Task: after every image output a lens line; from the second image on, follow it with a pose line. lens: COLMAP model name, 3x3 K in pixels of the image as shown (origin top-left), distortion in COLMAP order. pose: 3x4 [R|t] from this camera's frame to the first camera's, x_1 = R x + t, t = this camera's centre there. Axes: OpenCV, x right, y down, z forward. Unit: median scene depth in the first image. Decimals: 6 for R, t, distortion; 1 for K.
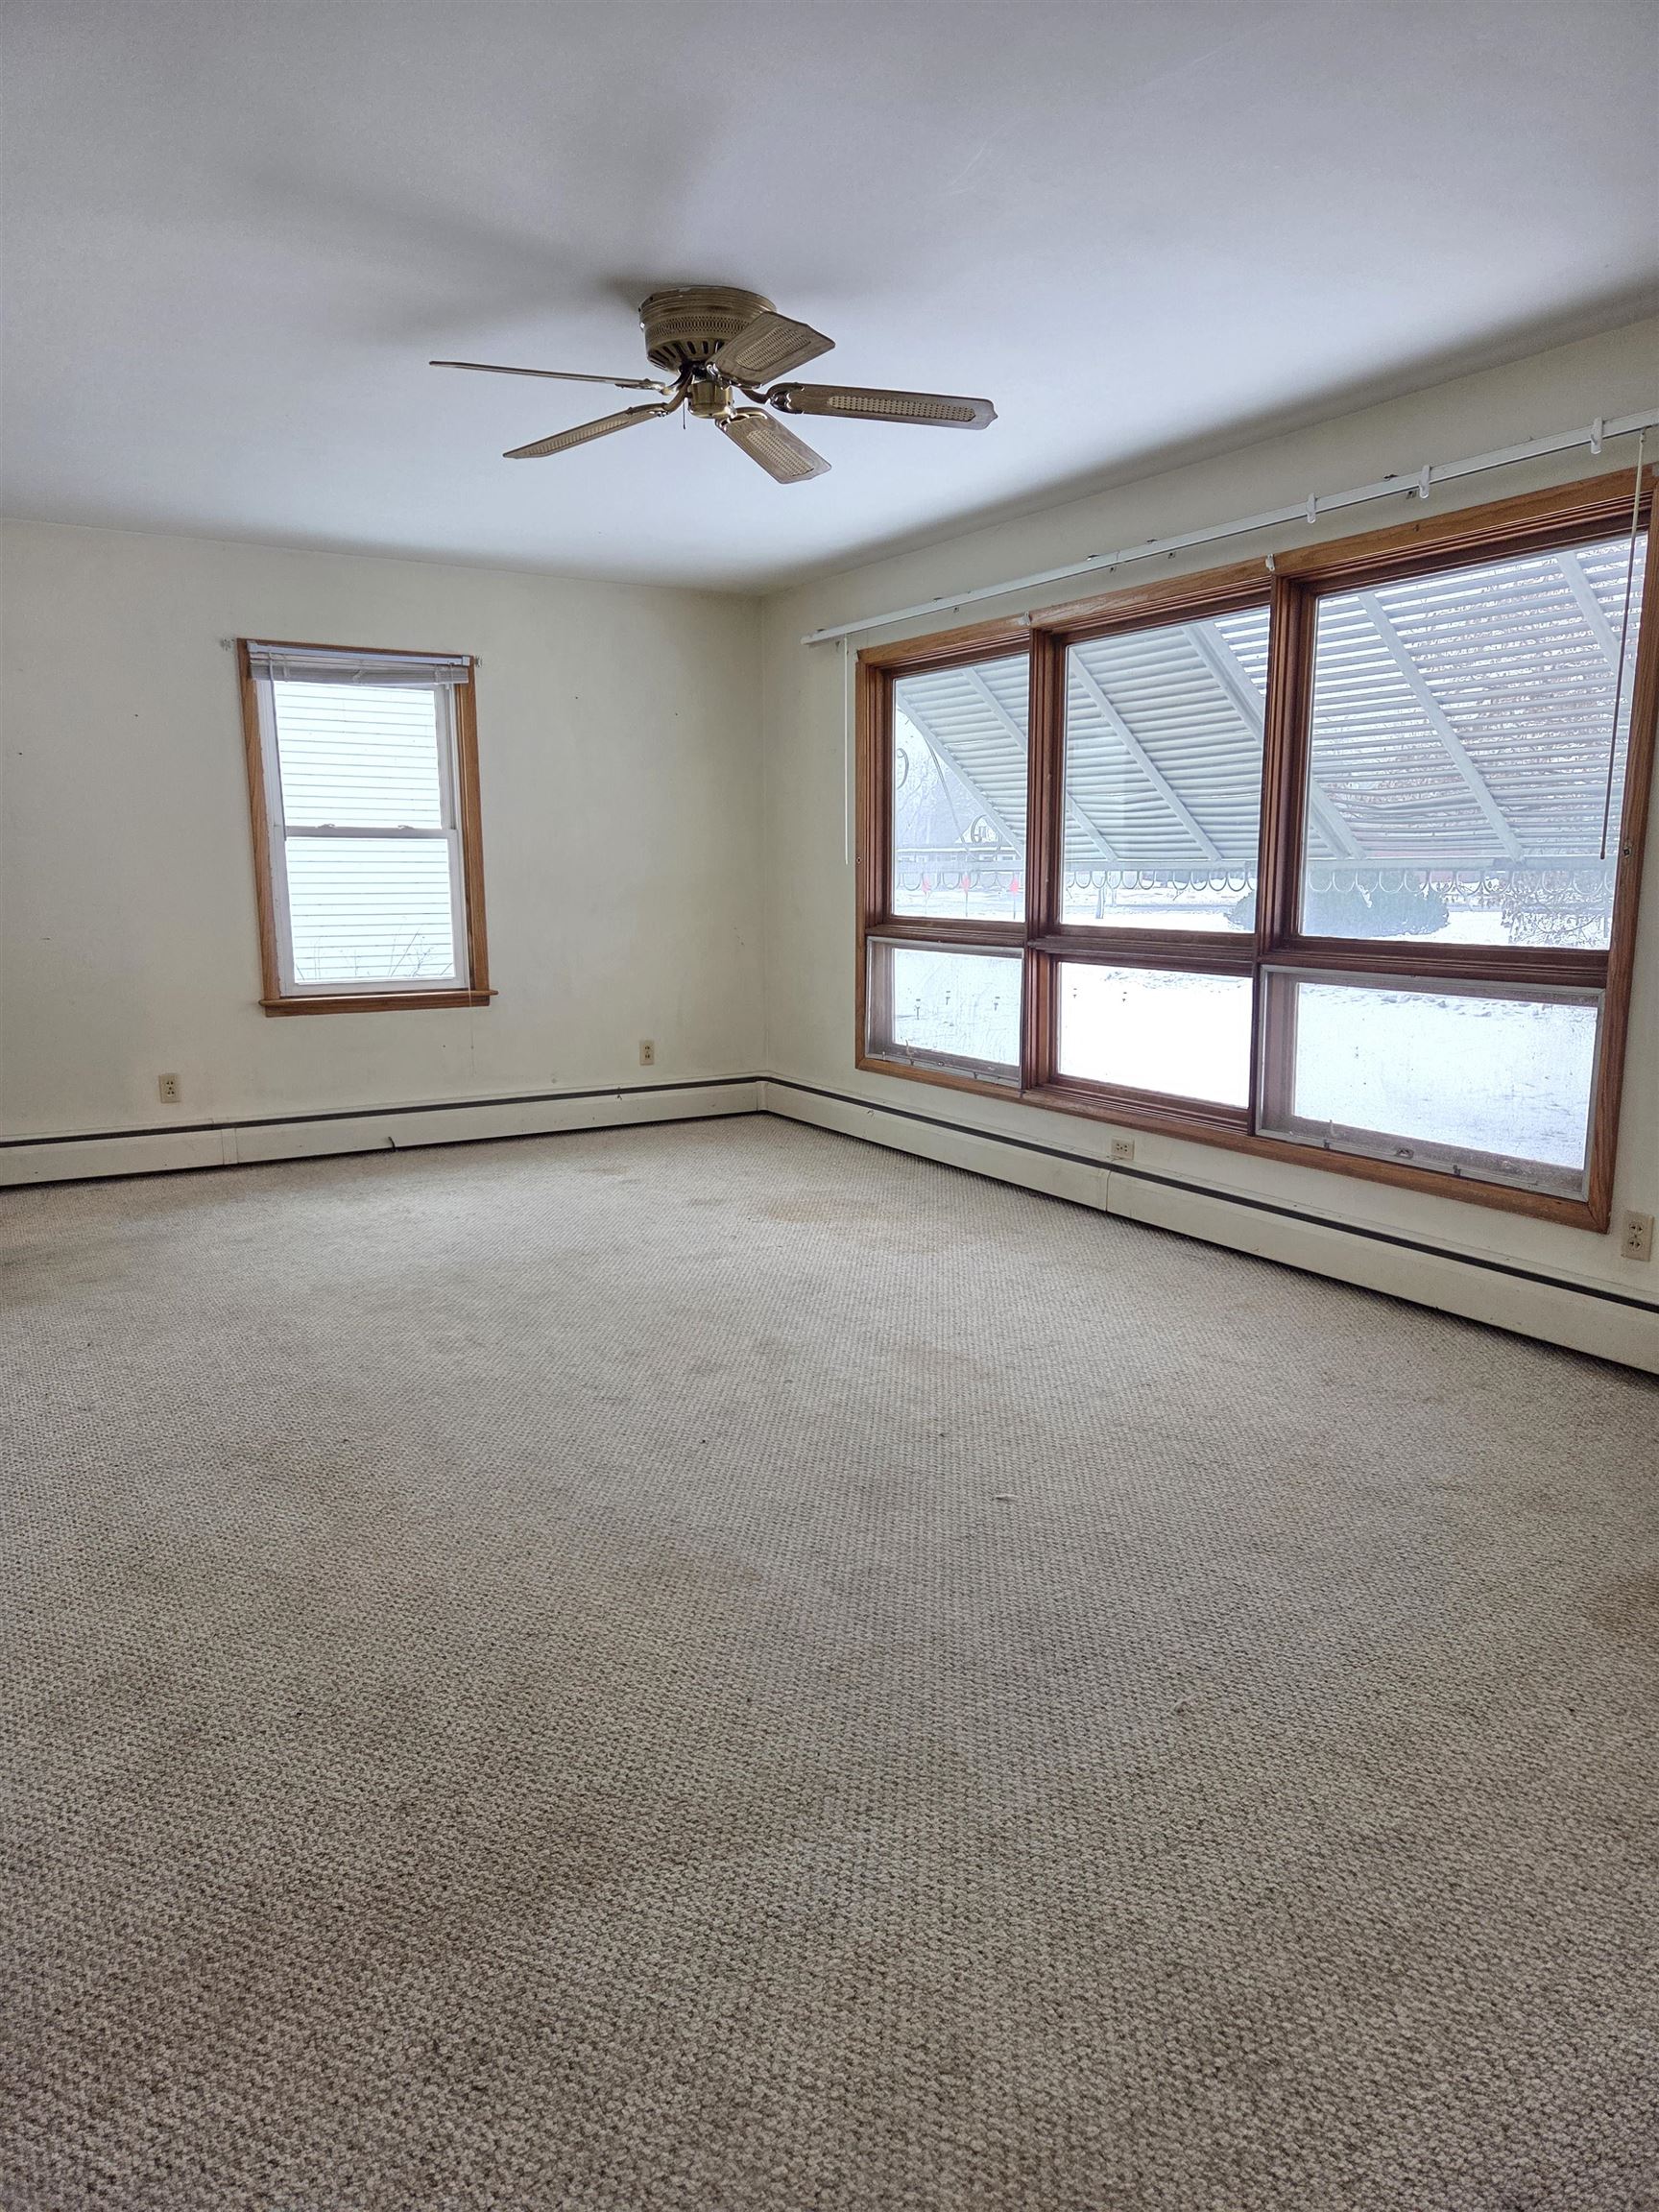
lens RADIAL K [[1485.9, 0, 828.3], [0, 1485.9, 1121.5], [0, 0, 1]] dist [0.051634, -0.001696]
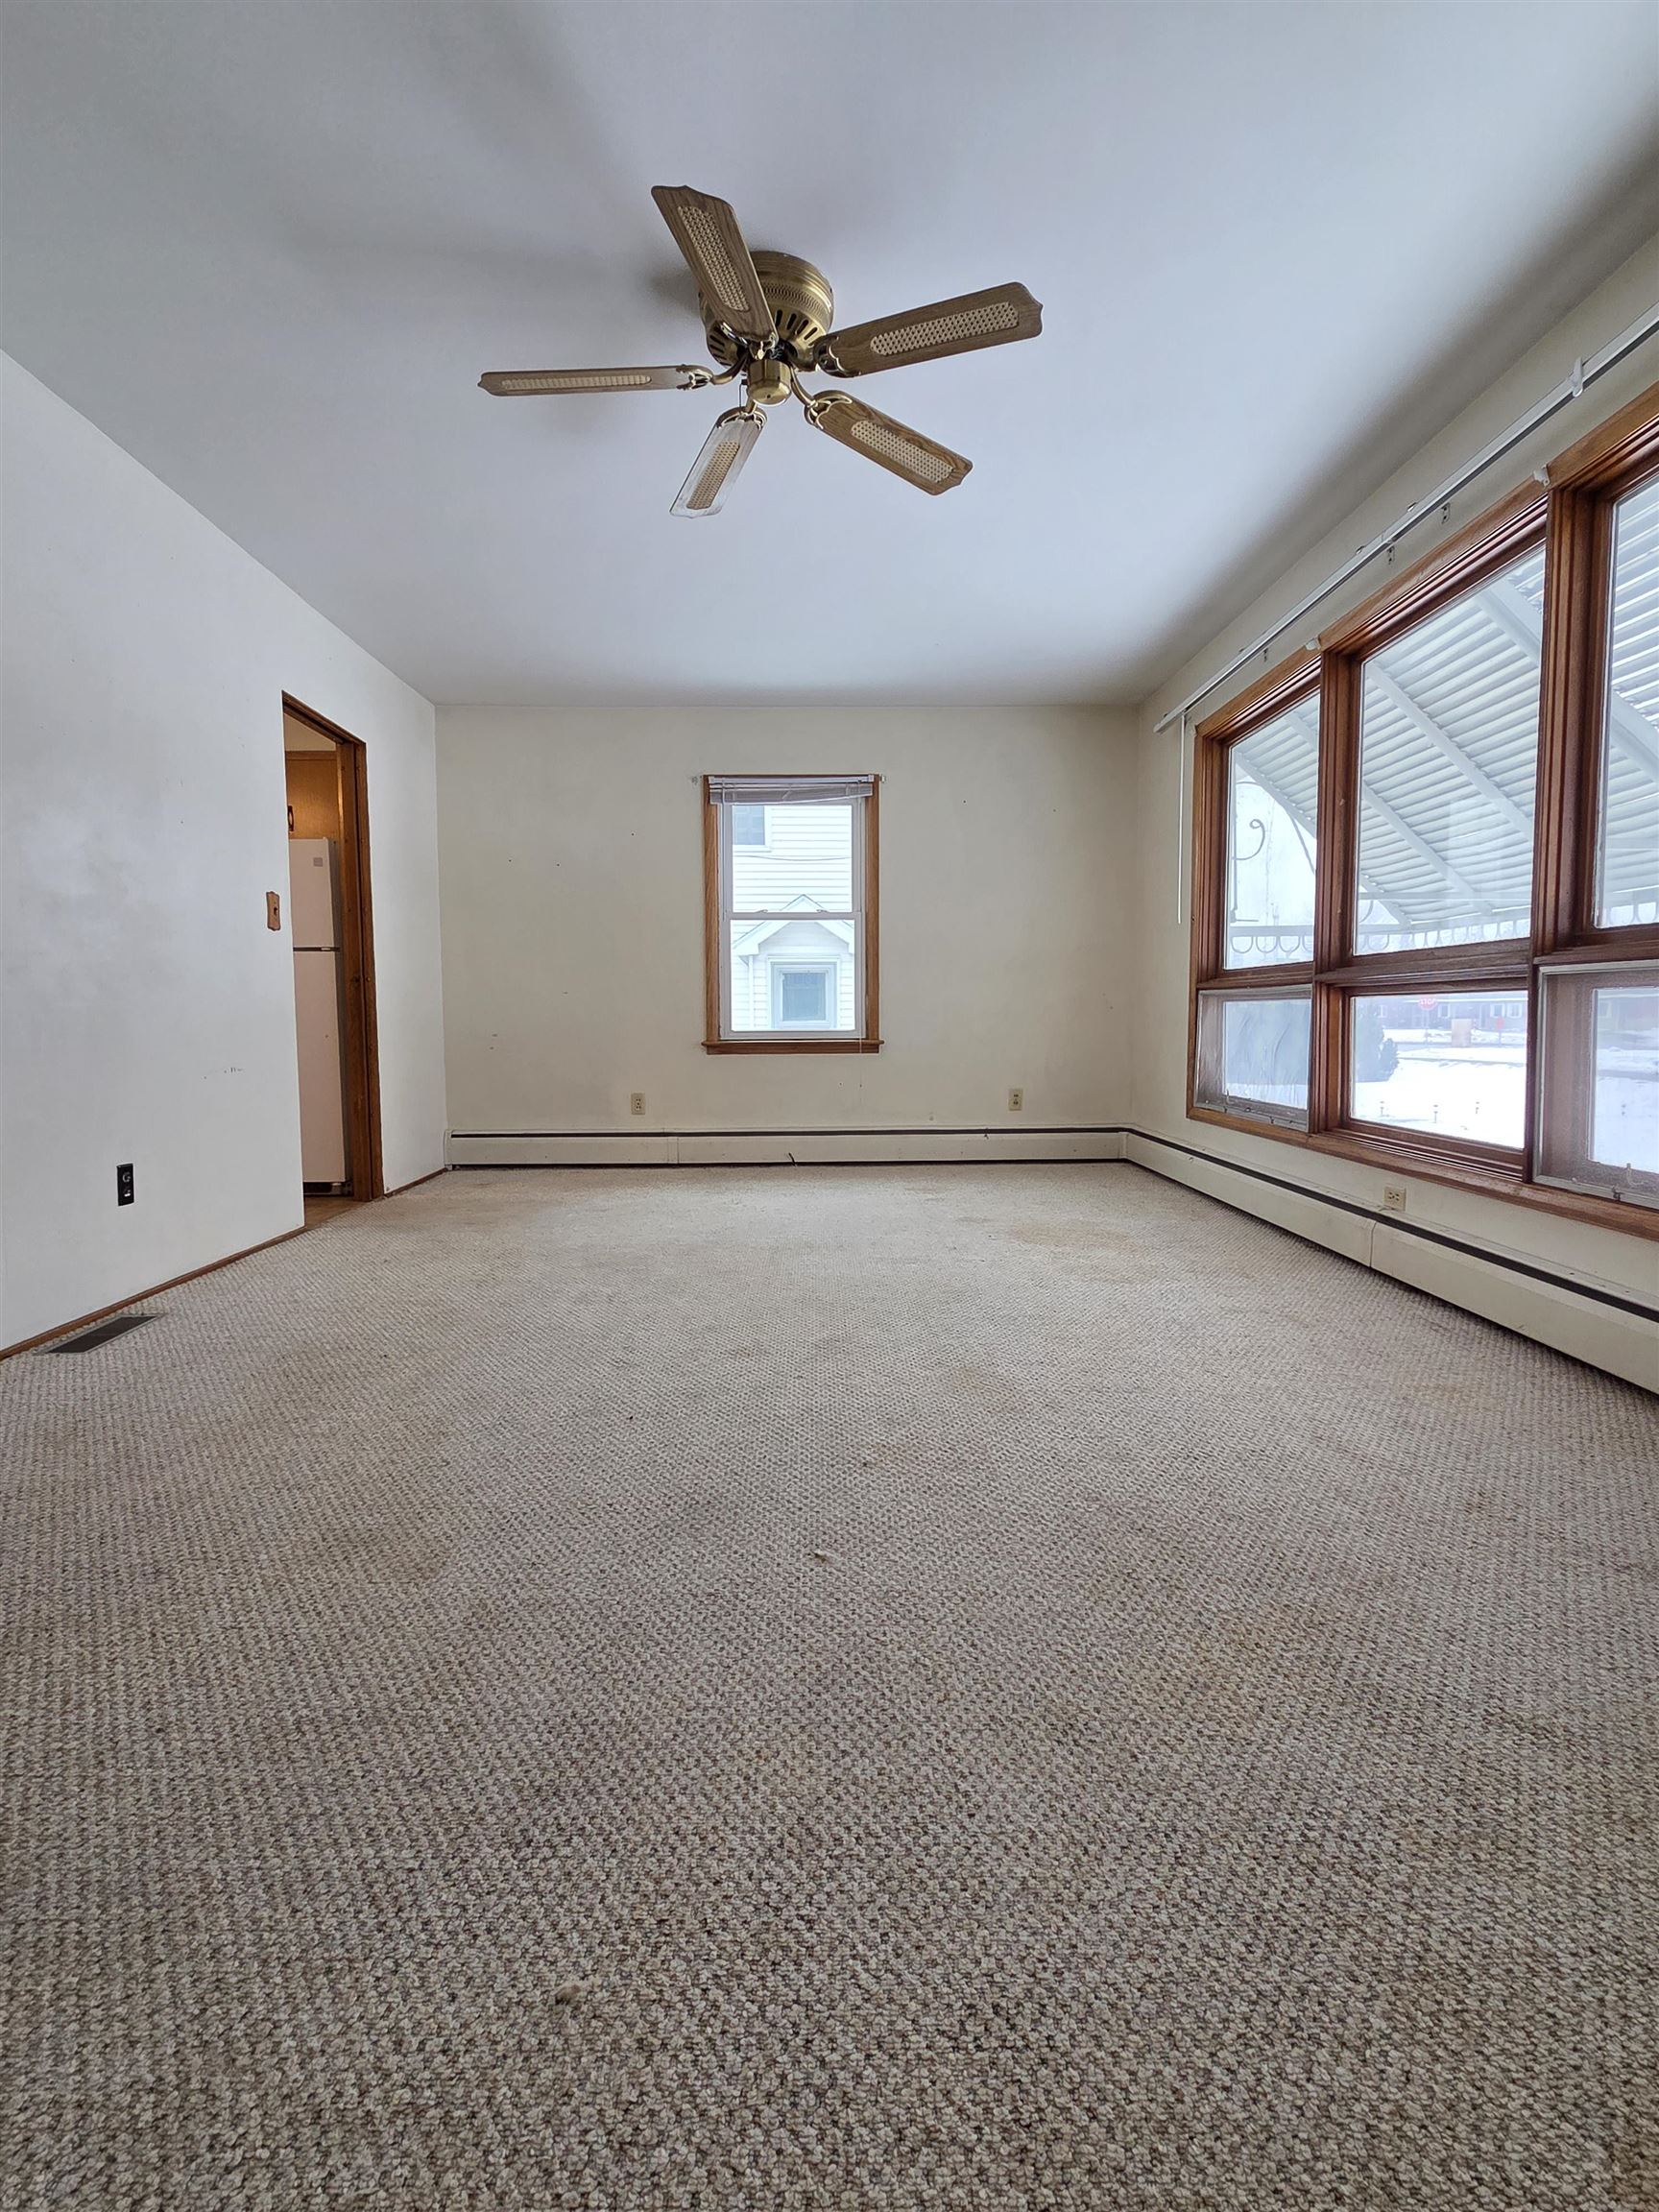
lens RADIAL K [[1061.3, 0, 829.5], [0, 1061.3, 1106.0], [0, 0, 1]] dist [0.000728, 0.000873]
pose [[0.868065, 0.039377, -0.494887, 0.201425], [-0.082704, 0.994390, -0.065948, 0.031032], [0.489514, 0.098176, 0.866451, 0.268996]]
